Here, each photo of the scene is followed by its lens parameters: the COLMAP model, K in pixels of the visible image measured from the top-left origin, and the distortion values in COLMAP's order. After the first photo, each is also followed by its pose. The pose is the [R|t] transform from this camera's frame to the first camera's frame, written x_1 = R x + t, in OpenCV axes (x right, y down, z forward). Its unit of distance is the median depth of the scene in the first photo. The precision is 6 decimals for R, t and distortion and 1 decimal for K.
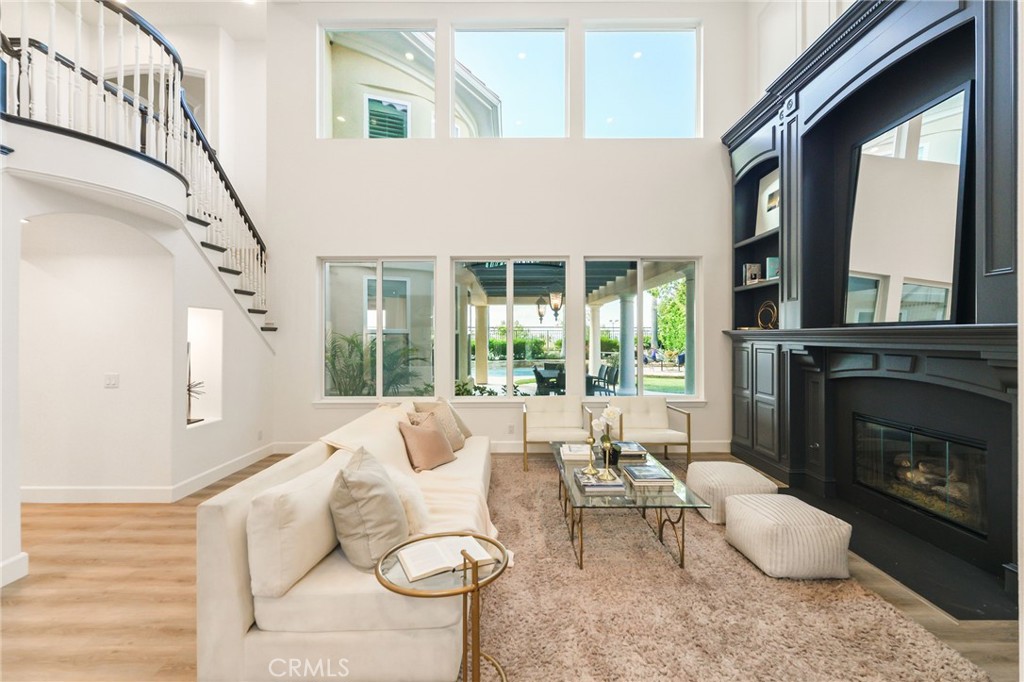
lens RADIAL K [[458.5, 0, 512.6], [0, 458.5, 334.5], [0, 0, 1]] dist [0.002378, 0.000510]
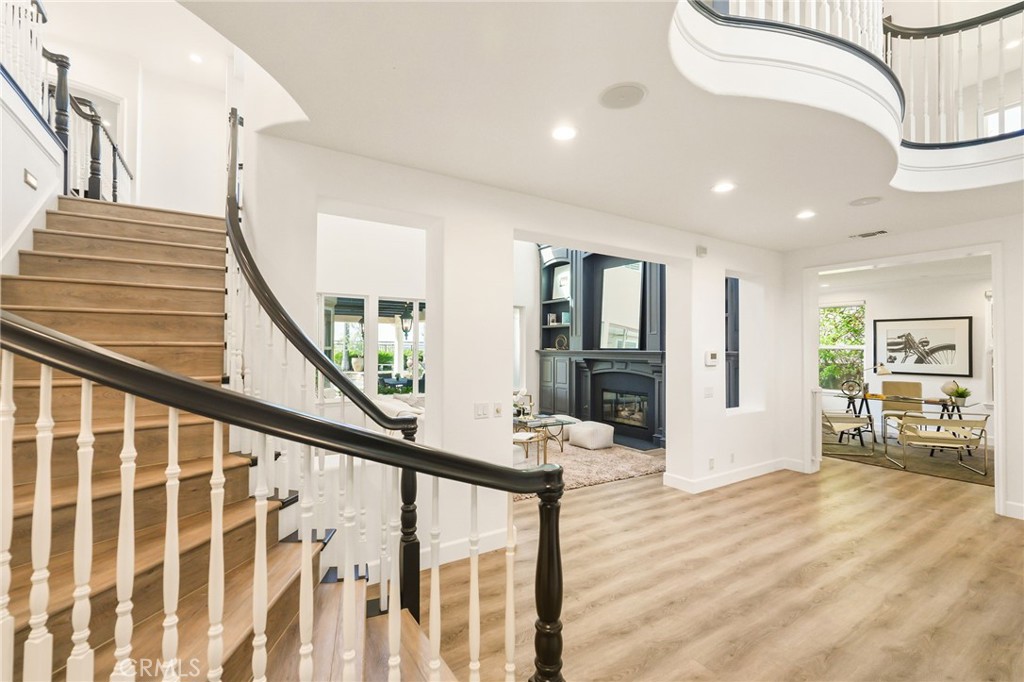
lens RADIAL K [[458.5, 0, 510.9], [0, 458.5, 345.3], [0, 0, 1]] dist [0.002378, 0.000510]
pose [[0.838987, 0.011771, 0.544025, -0.735921], [-0.009399, 0.999930, -0.007141, -0.016323], [-0.544071, 0.000878, 0.839039, -0.541816]]
